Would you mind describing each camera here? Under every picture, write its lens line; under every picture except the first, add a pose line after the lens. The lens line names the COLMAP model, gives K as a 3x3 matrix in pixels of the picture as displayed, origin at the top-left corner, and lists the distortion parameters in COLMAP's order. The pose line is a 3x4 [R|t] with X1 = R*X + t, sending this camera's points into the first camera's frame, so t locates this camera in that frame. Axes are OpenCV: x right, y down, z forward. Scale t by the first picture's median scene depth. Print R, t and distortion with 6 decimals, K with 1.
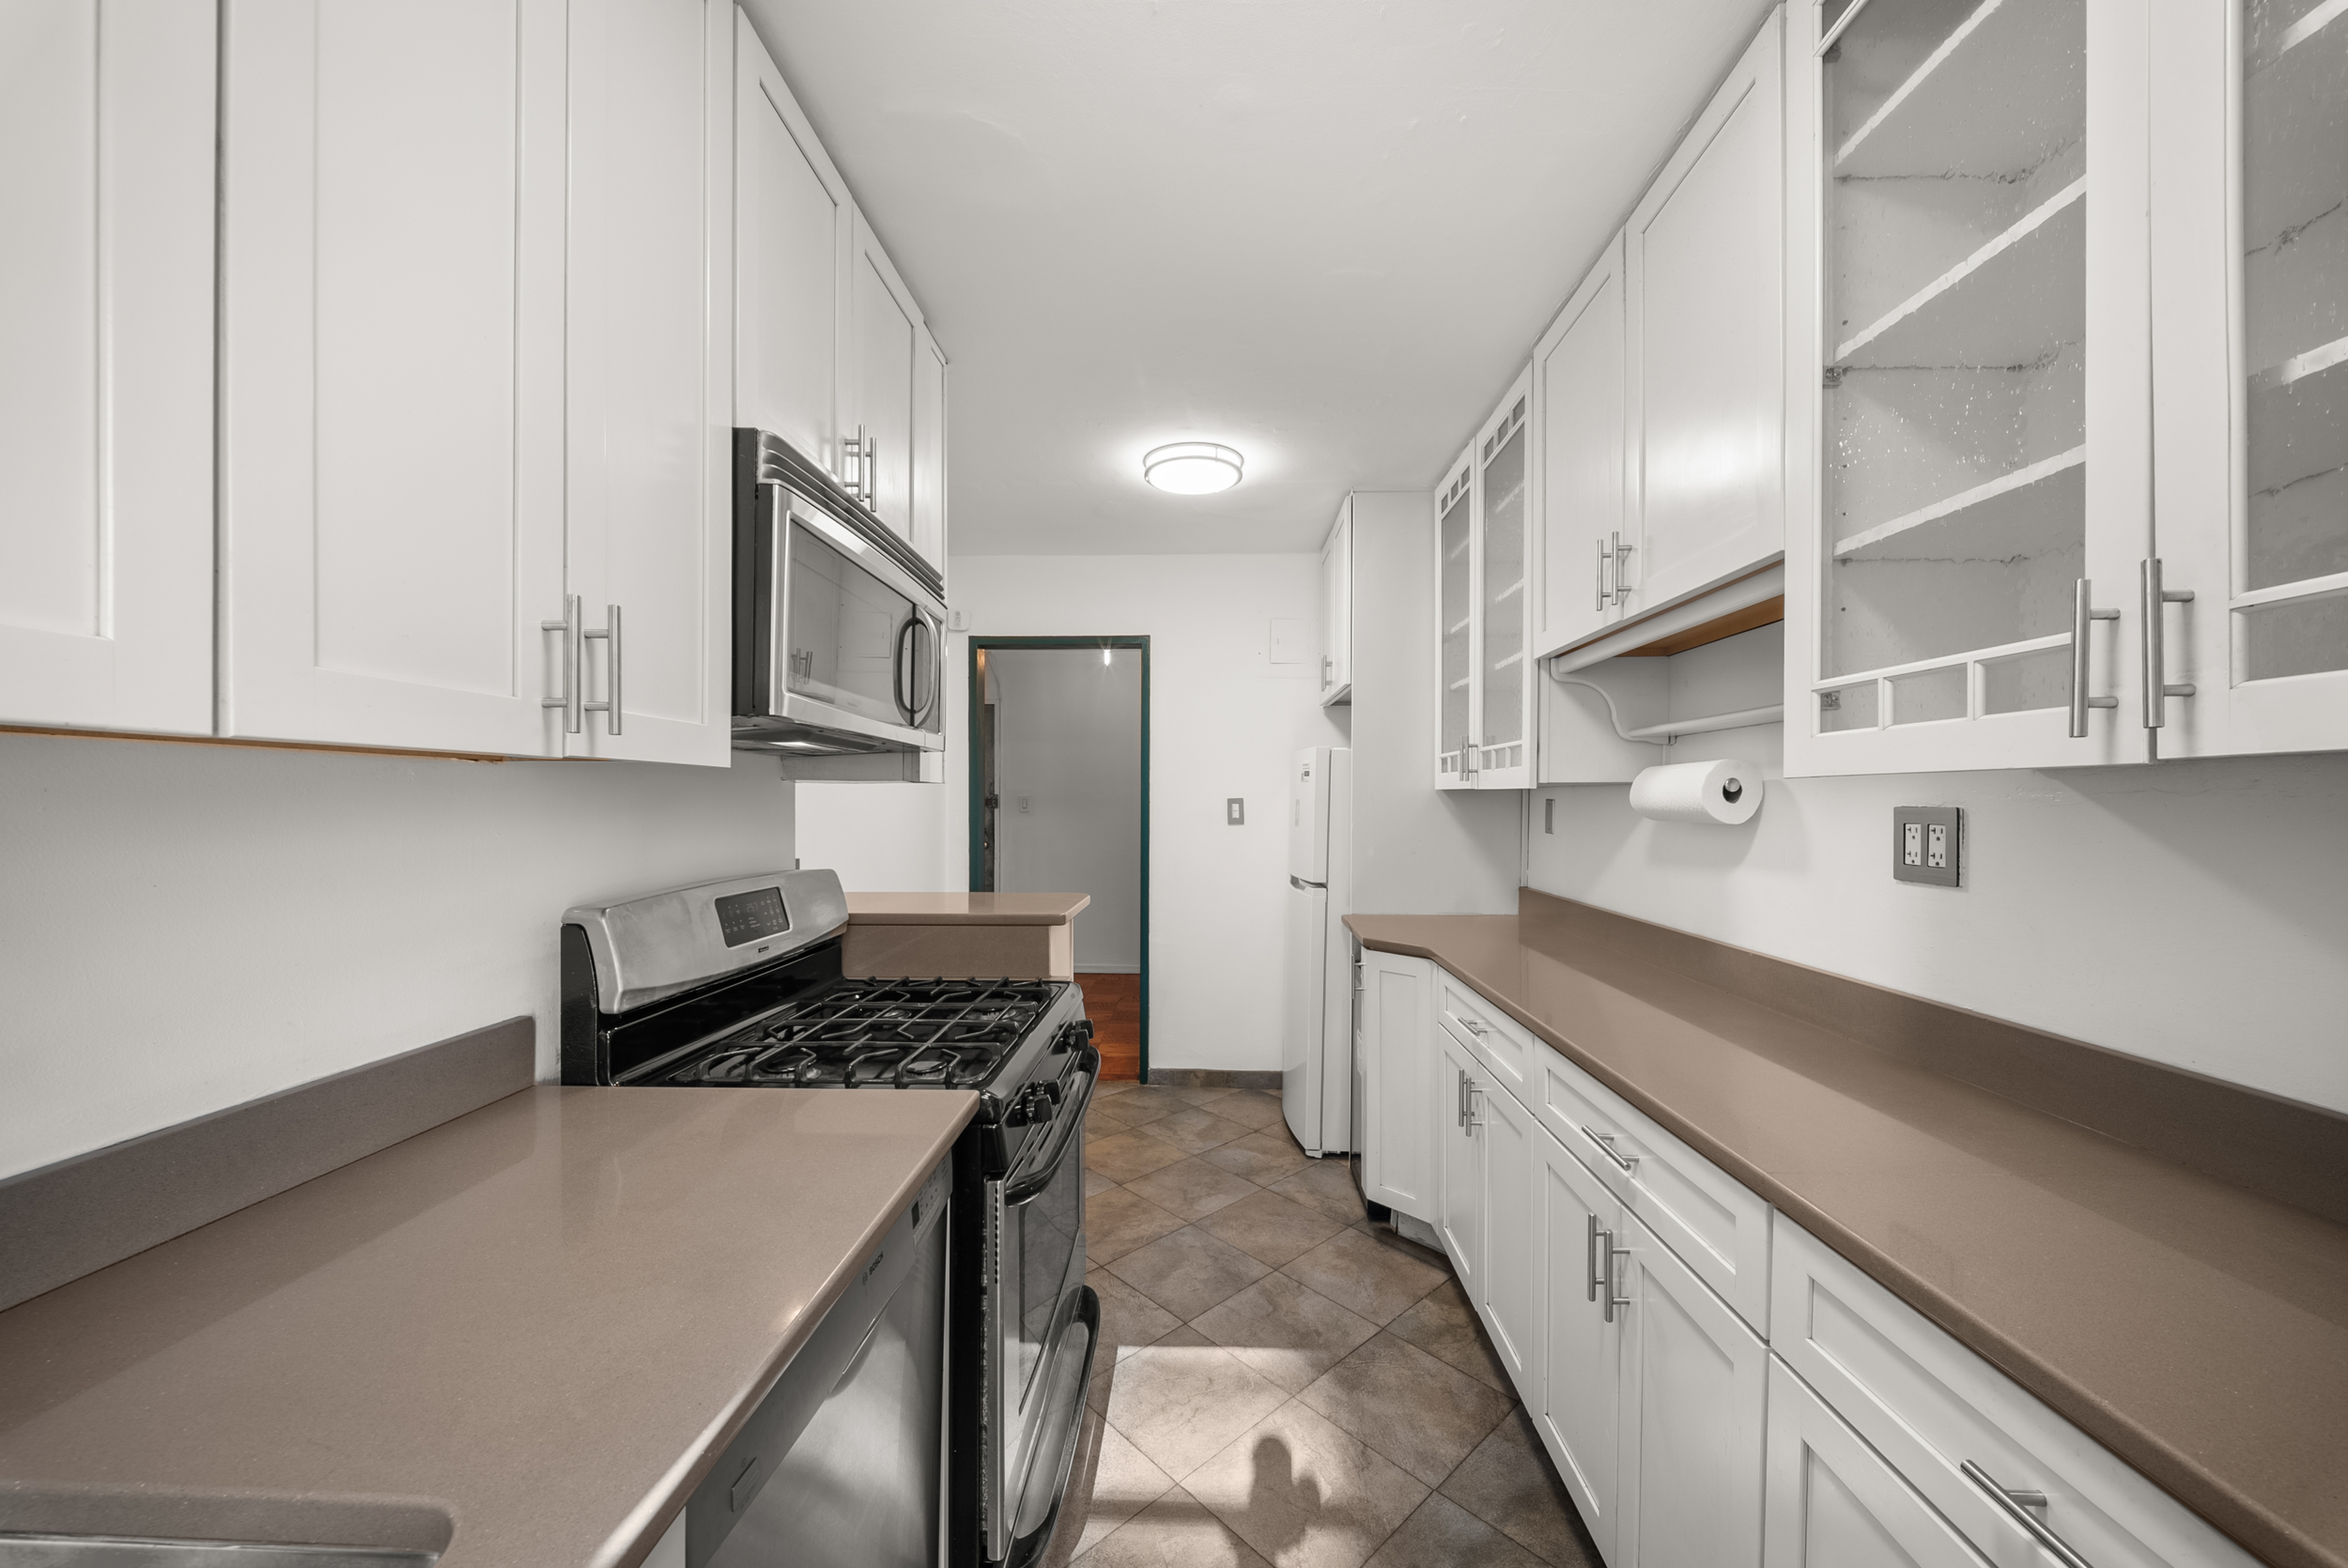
lens RADIAL K [[823.8, 0, 1179.4], [0, 823.8, 802.4], [0, 0, 1]] dist [0.001112, 0.000015]
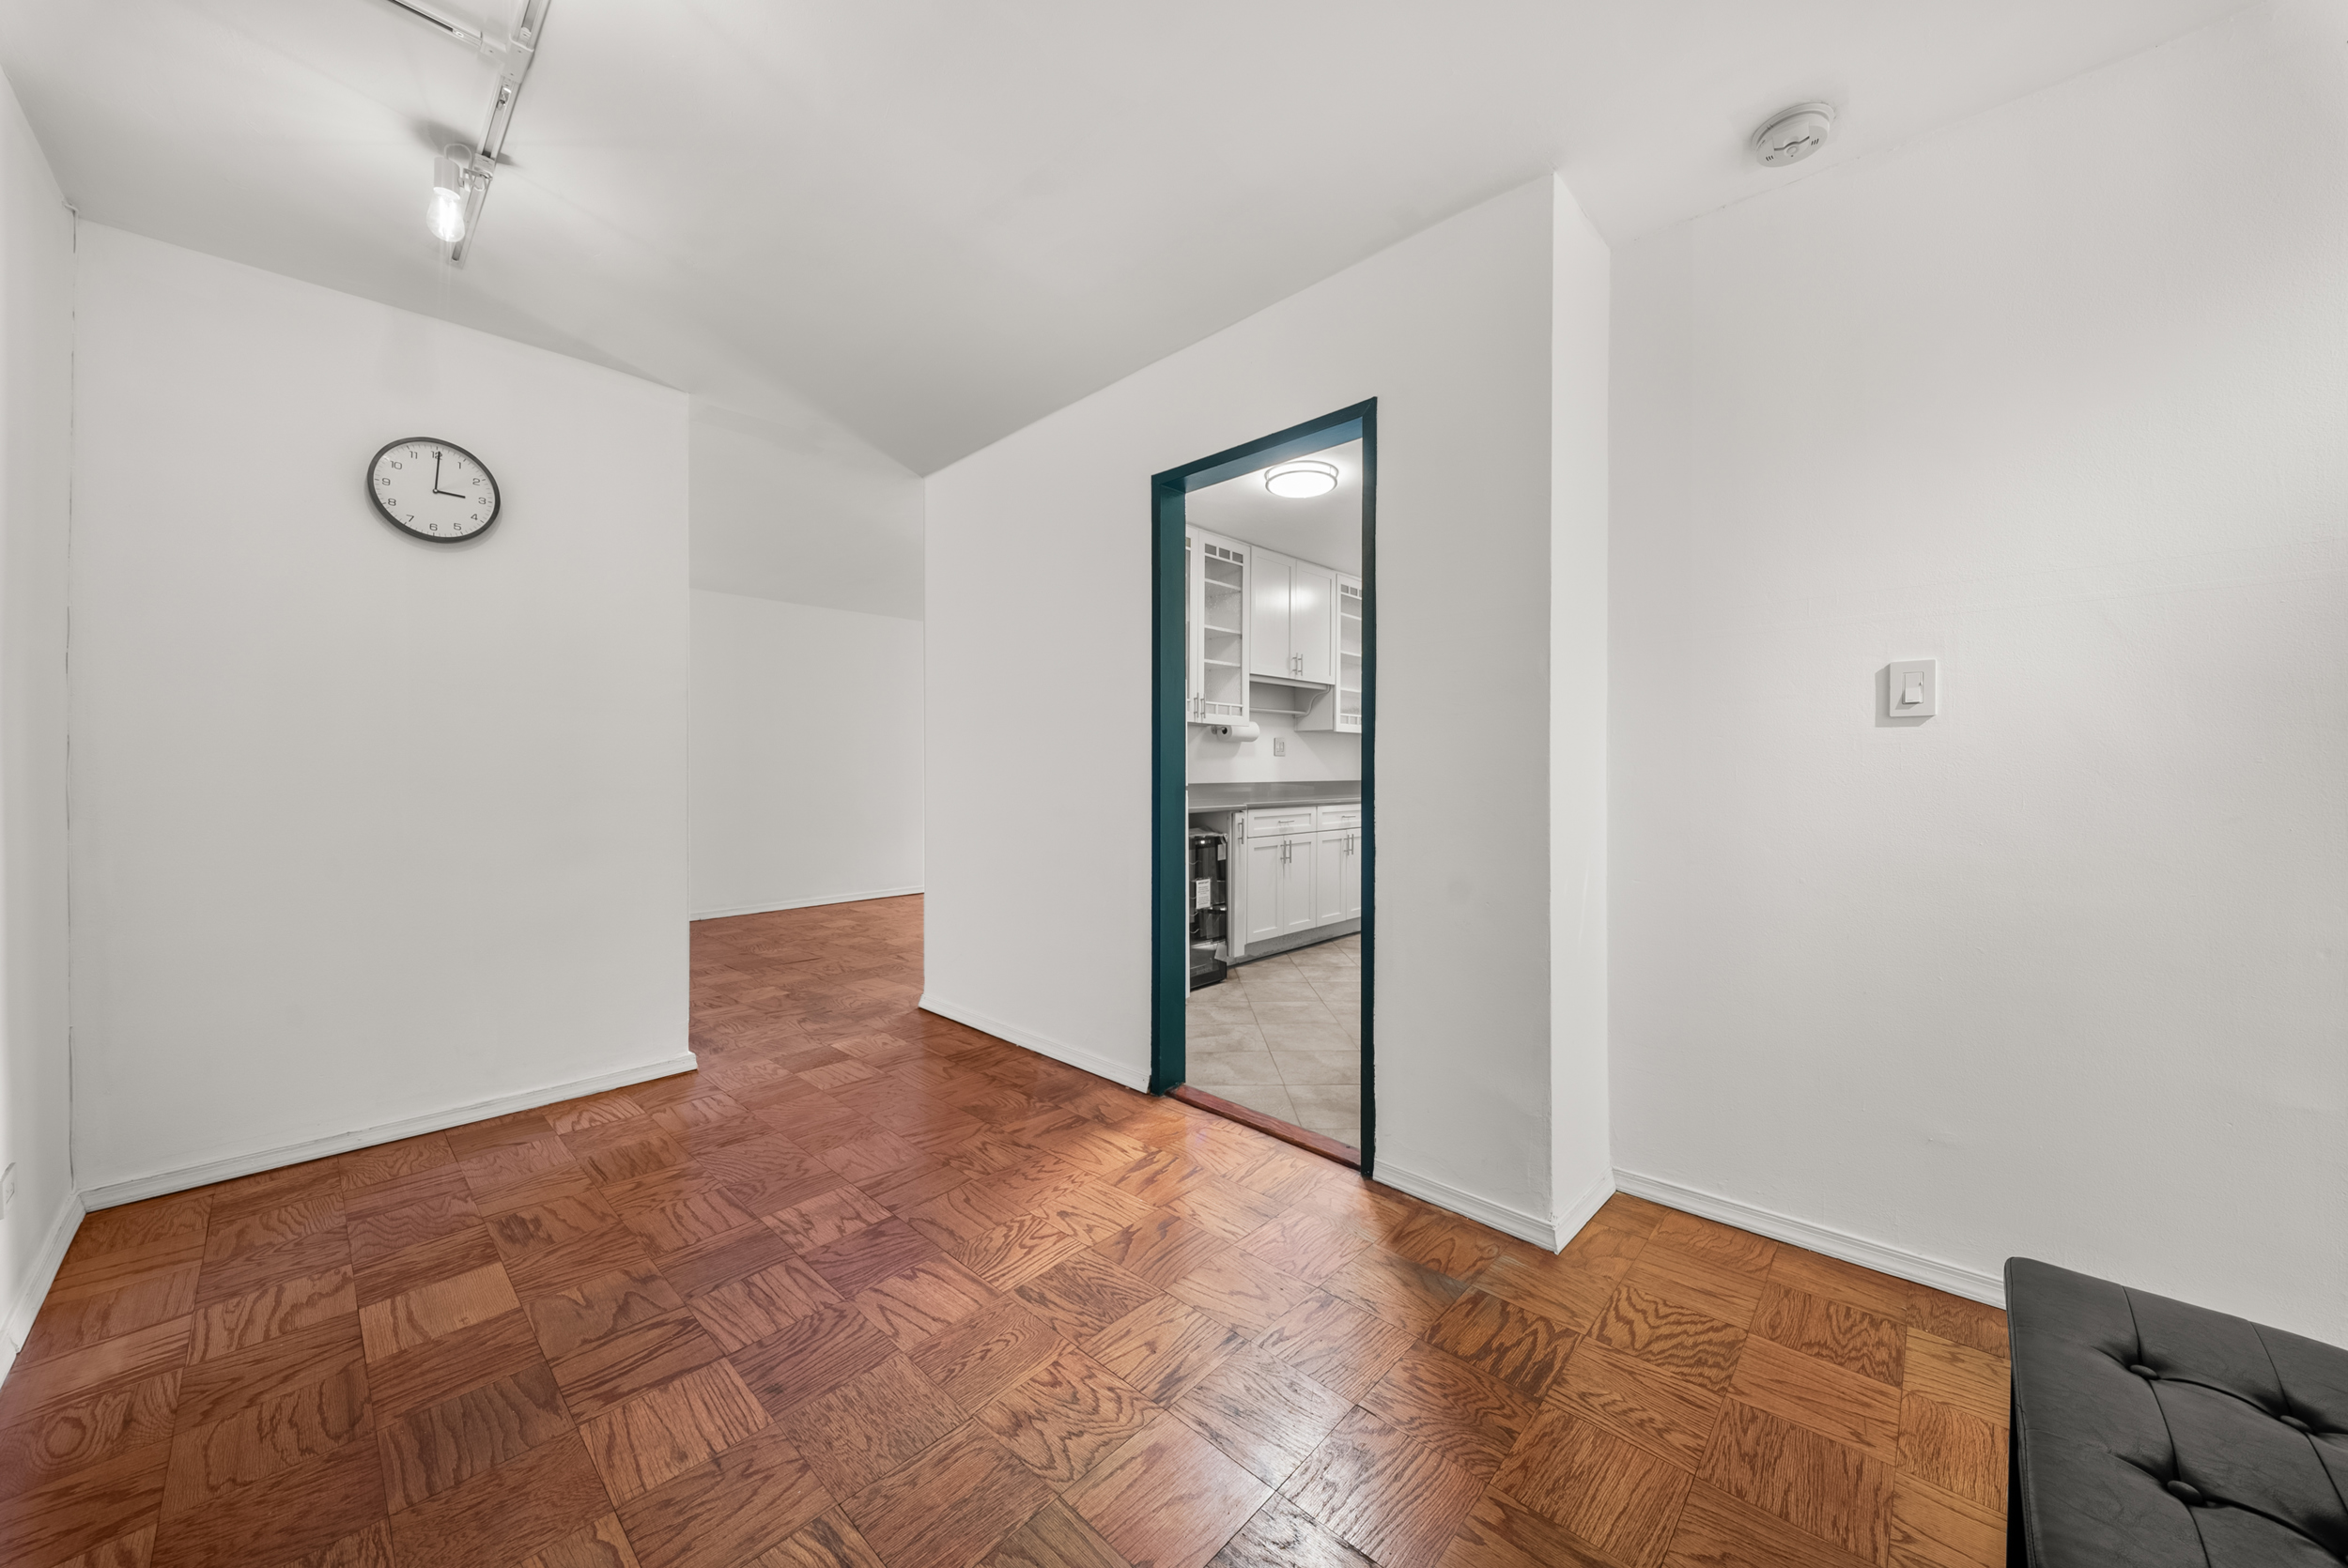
lens RADIAL K [[823.8, 0, 1181.7], [0, 823.8, 782.2], [0, 0, 1]] dist [0.001112, 0.000015]
pose [[-0.758317, -0.001274, 0.651885, -1.047033], [-0.001789, 0.999998, -0.000126, 0.149838], [-0.651884, -0.001261, -0.758318, 3.120434]]
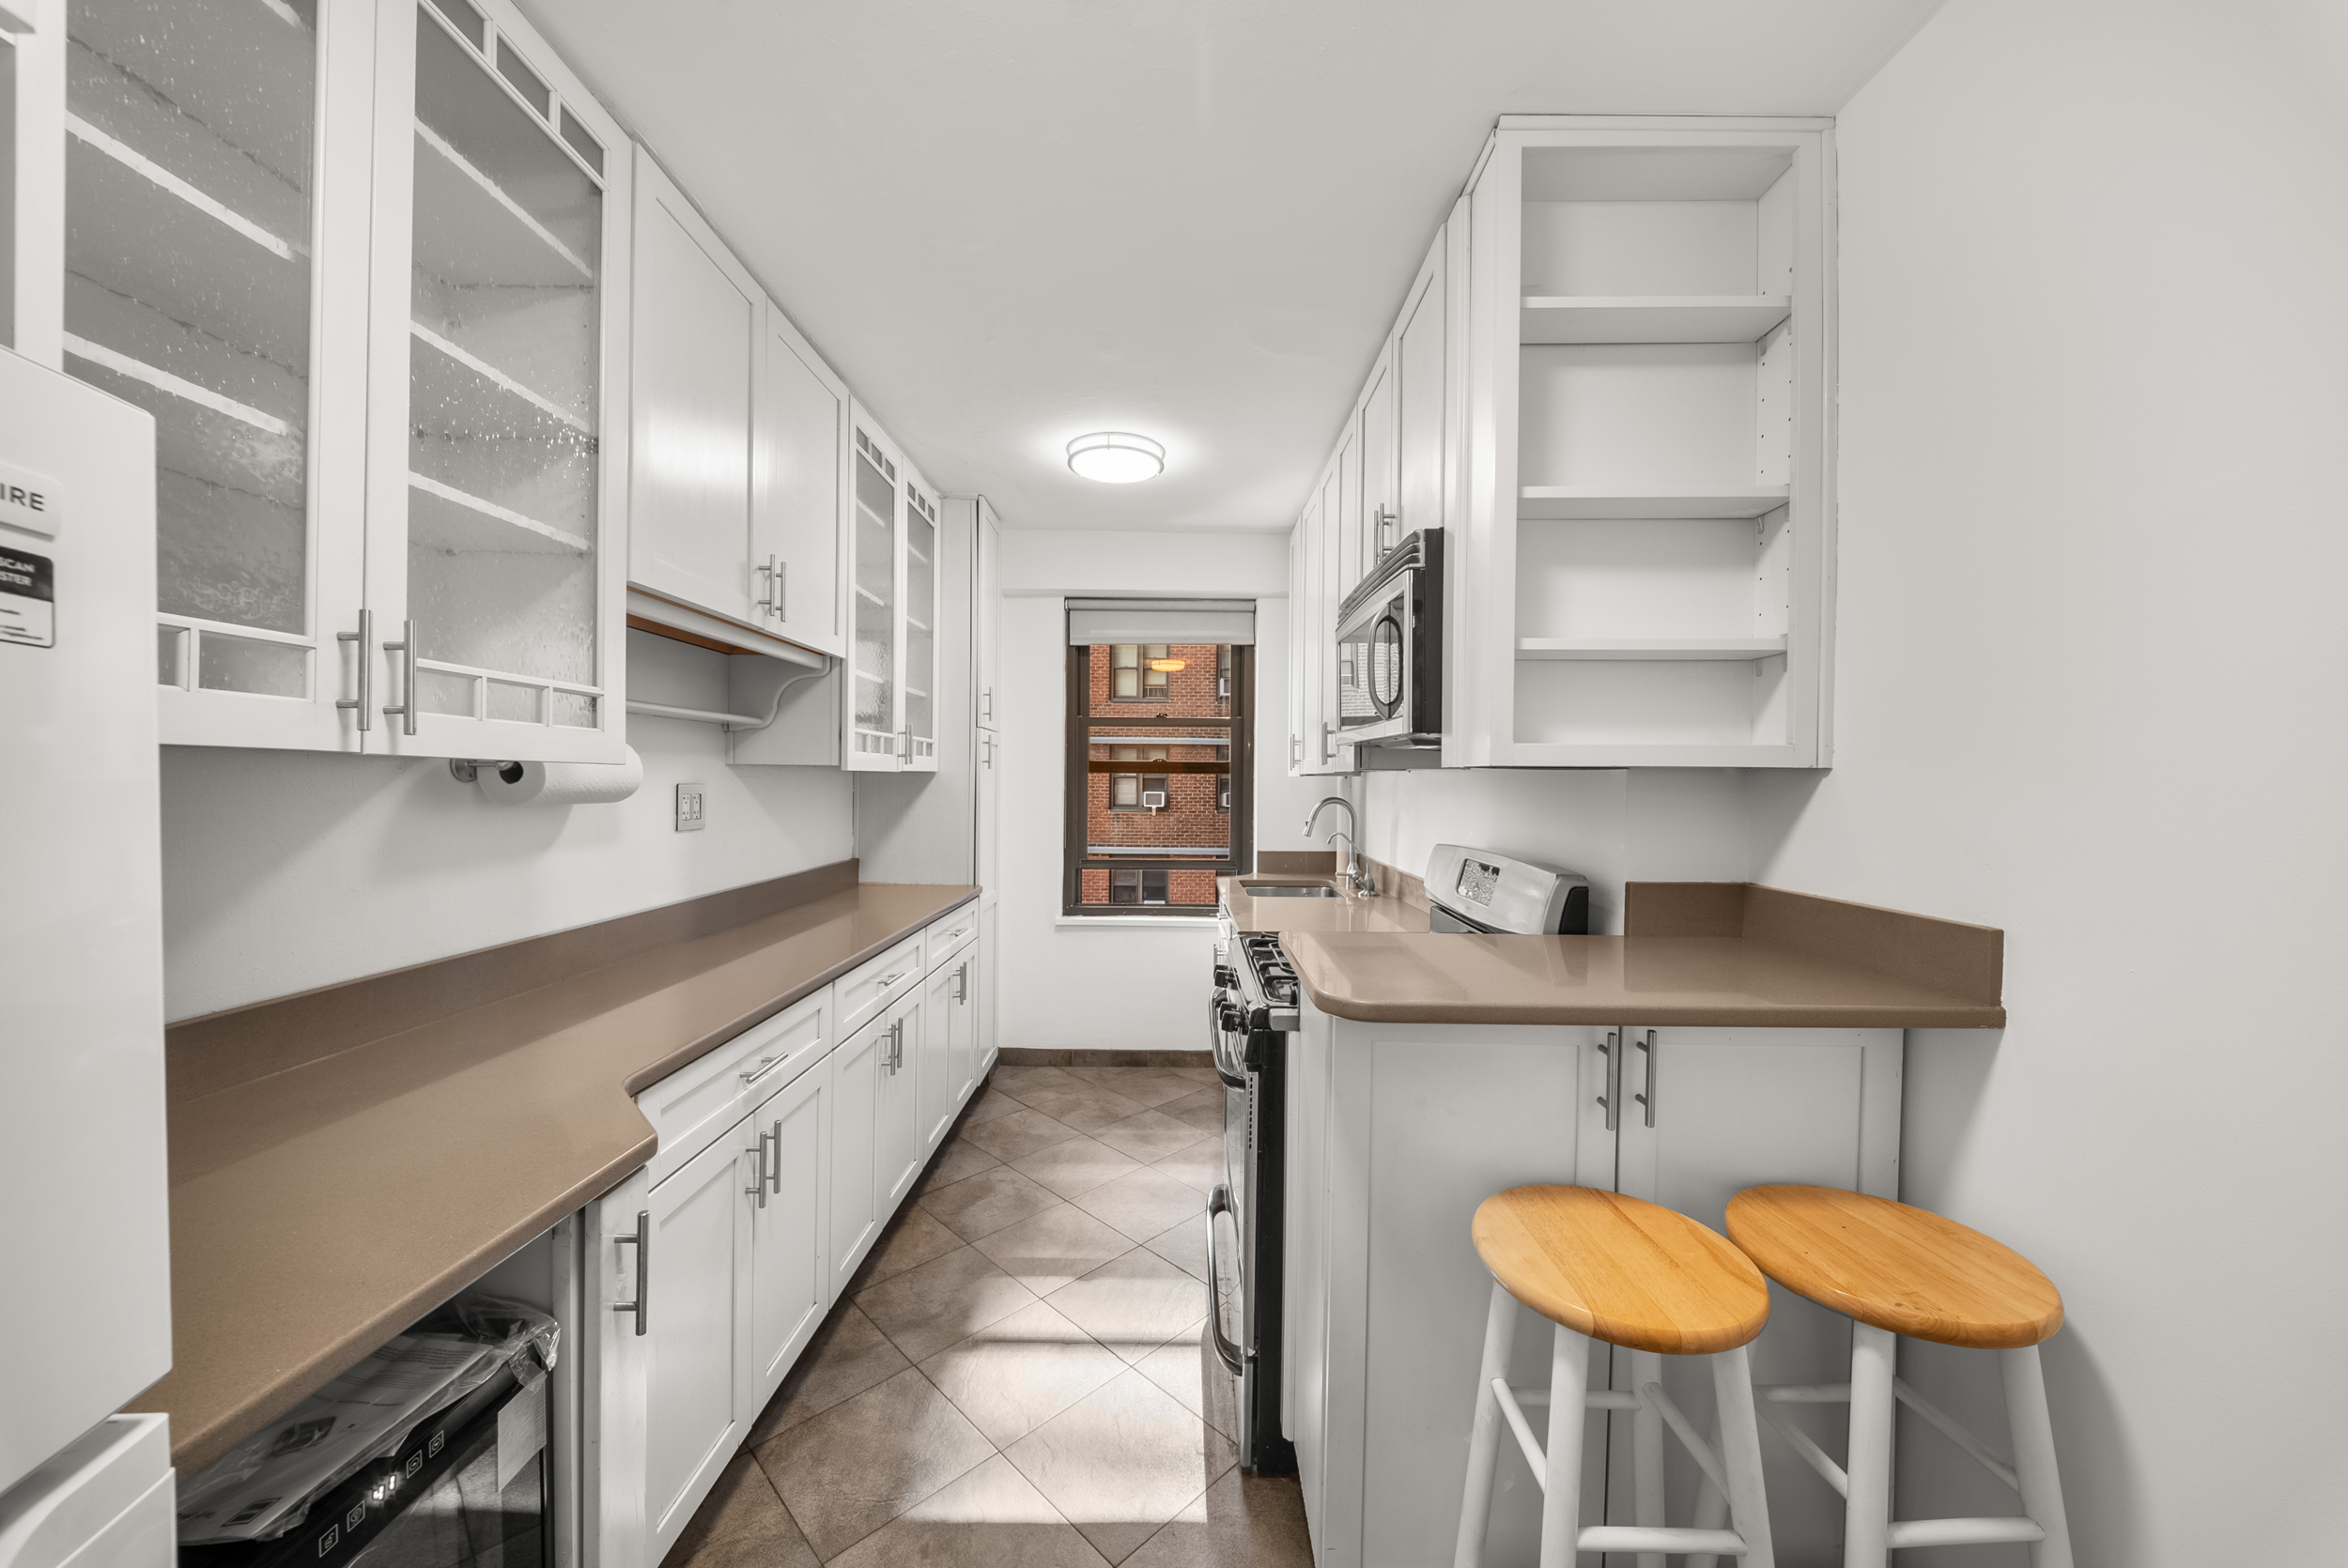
lens RADIAL K [[823.8, 0, 1185.9], [0, 823.8, 785.4], [0, 0, 1]] dist [0.001112, 0.000015]
pose [[-0.998367, -0.000942, -0.057124, -0.012821], [-0.000732, 0.999993, -0.003694, -0.001204], [0.057127, -0.003646, -0.998360, 1.829022]]
